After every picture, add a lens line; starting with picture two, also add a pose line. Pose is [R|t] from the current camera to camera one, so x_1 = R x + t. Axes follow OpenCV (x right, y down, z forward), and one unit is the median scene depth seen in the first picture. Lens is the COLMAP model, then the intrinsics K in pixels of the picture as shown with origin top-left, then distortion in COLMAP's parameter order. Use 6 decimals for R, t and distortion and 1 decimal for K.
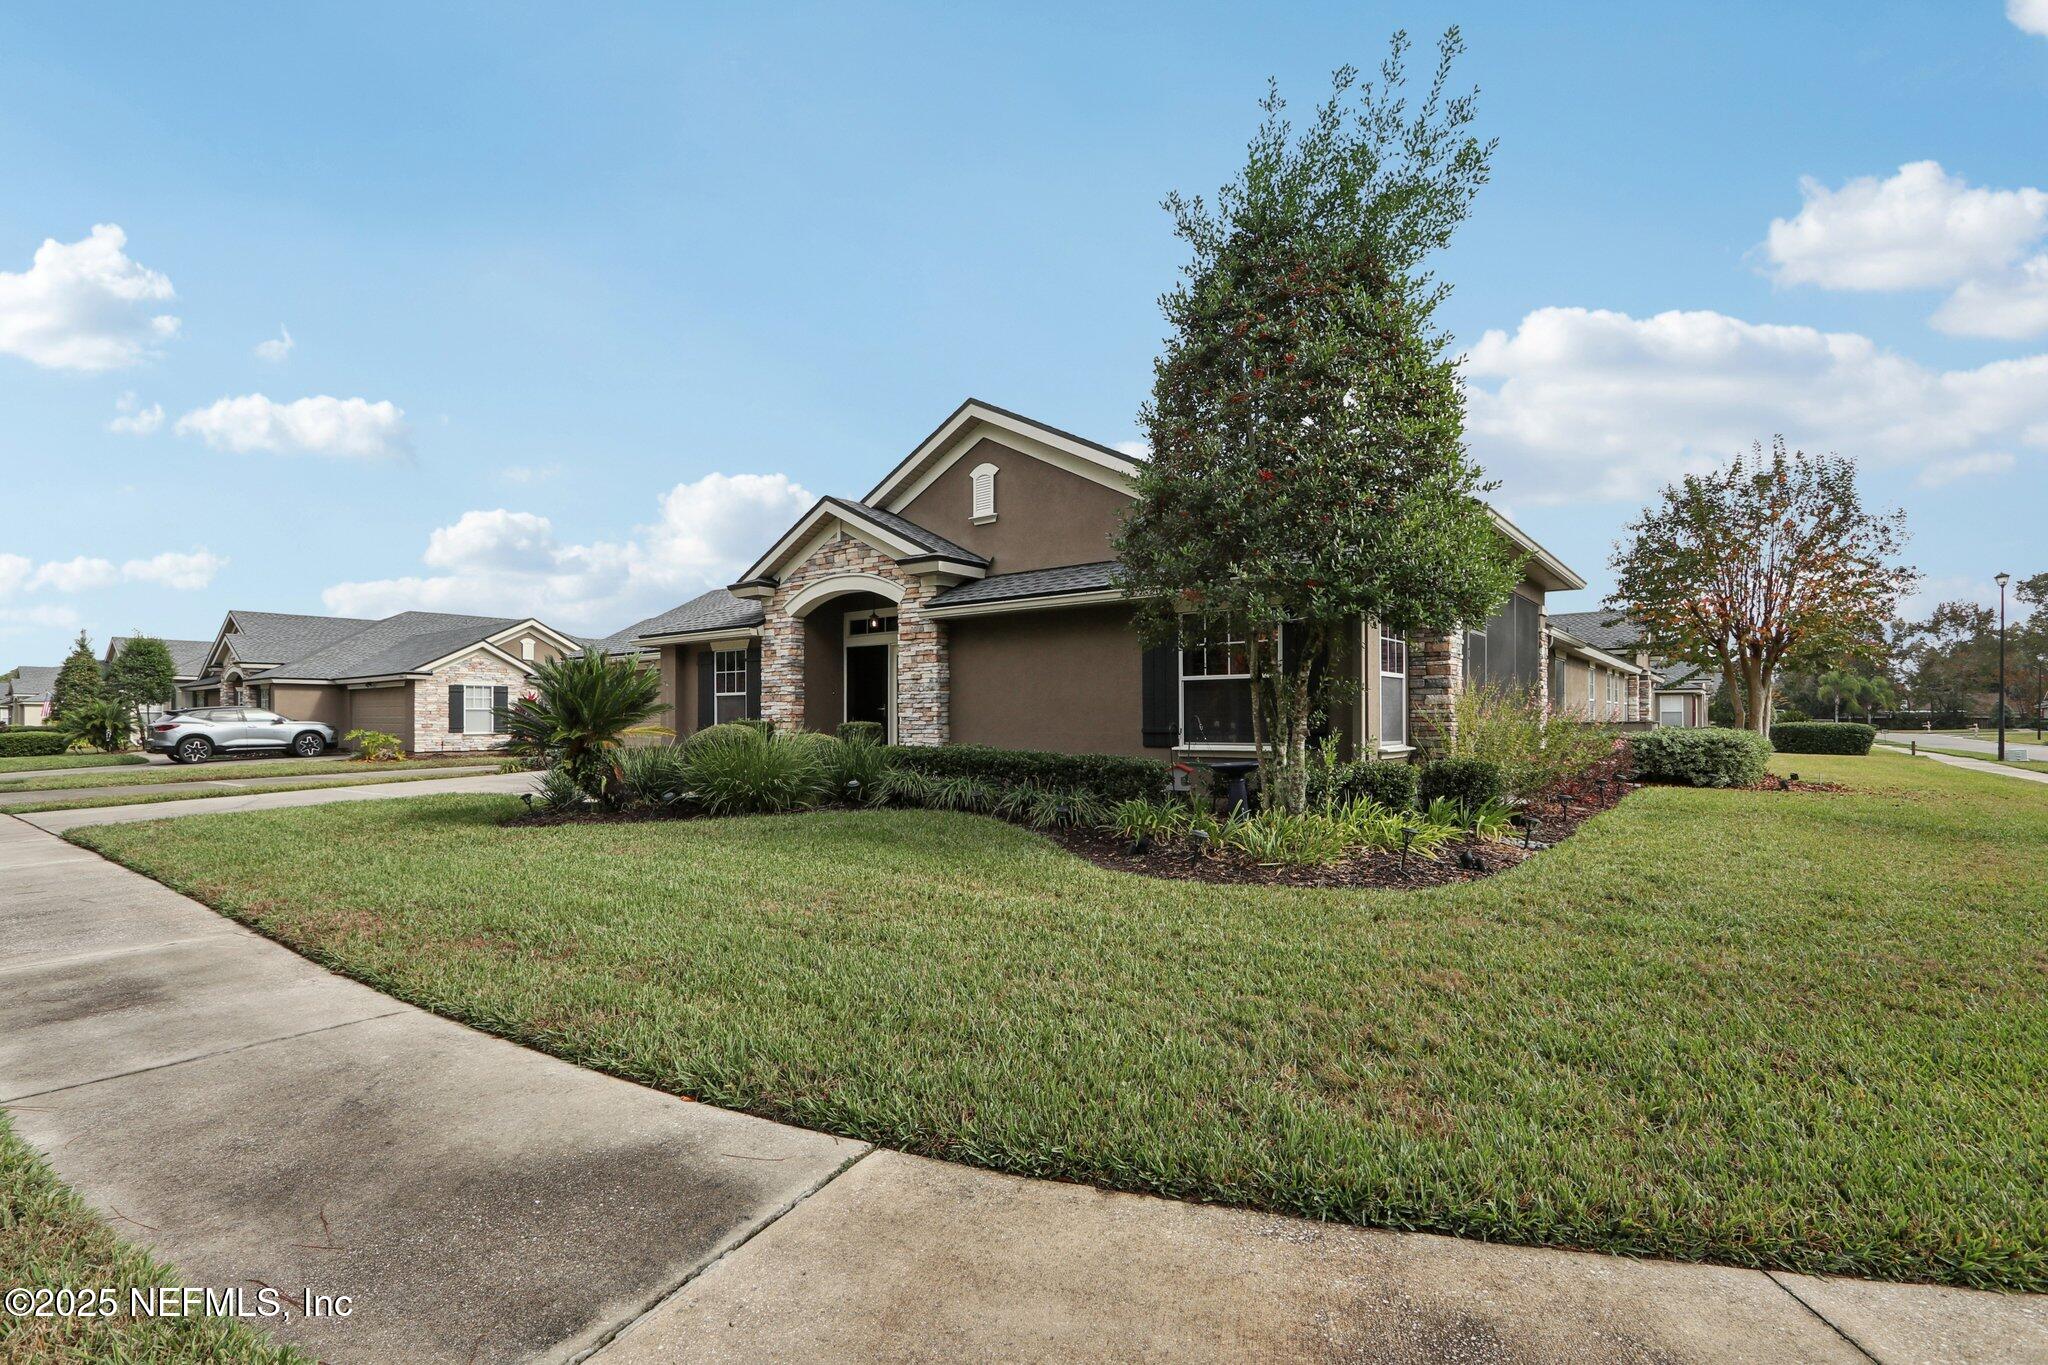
lens RADIAL K [[957.8, 0, 969.8], [0, 957.8, 723.2], [0, 0, 1]] dist [-0.012944, 0.001687]
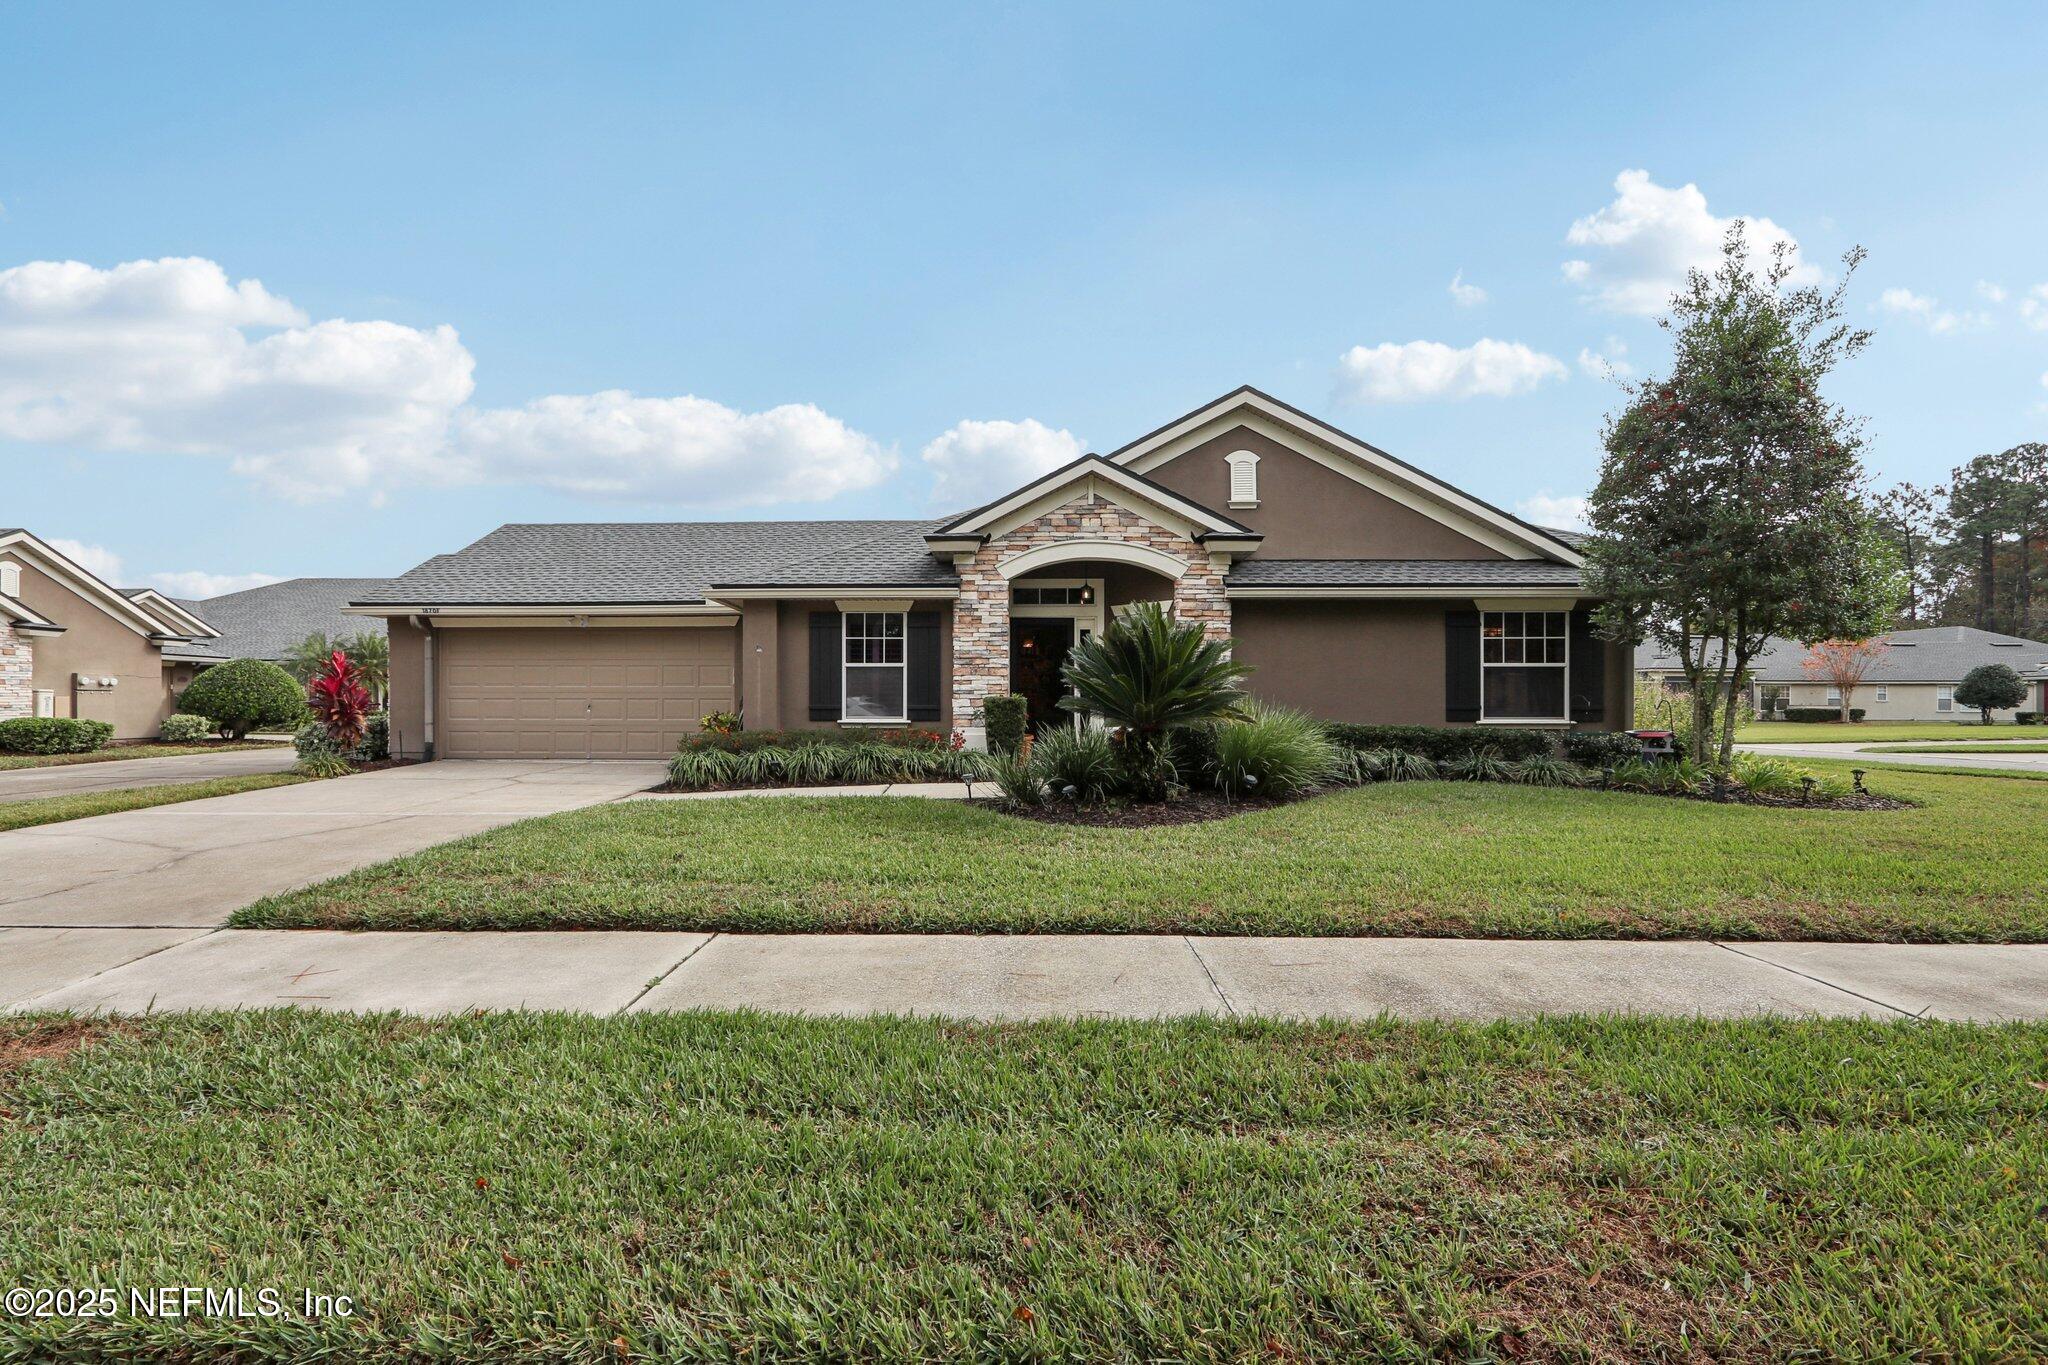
lens RADIAL K [[957.8, 0, 1009.8], [0, 957.8, 701.0], [0, 0, 1]] dist [-0.012944, 0.001687]
pose [[0.789263, 0.006515, 0.614020, -0.597418], [-0.002523, 0.999970, -0.007367, 0.005799], [-0.614050, 0.004265, 0.789256, 0.248545]]
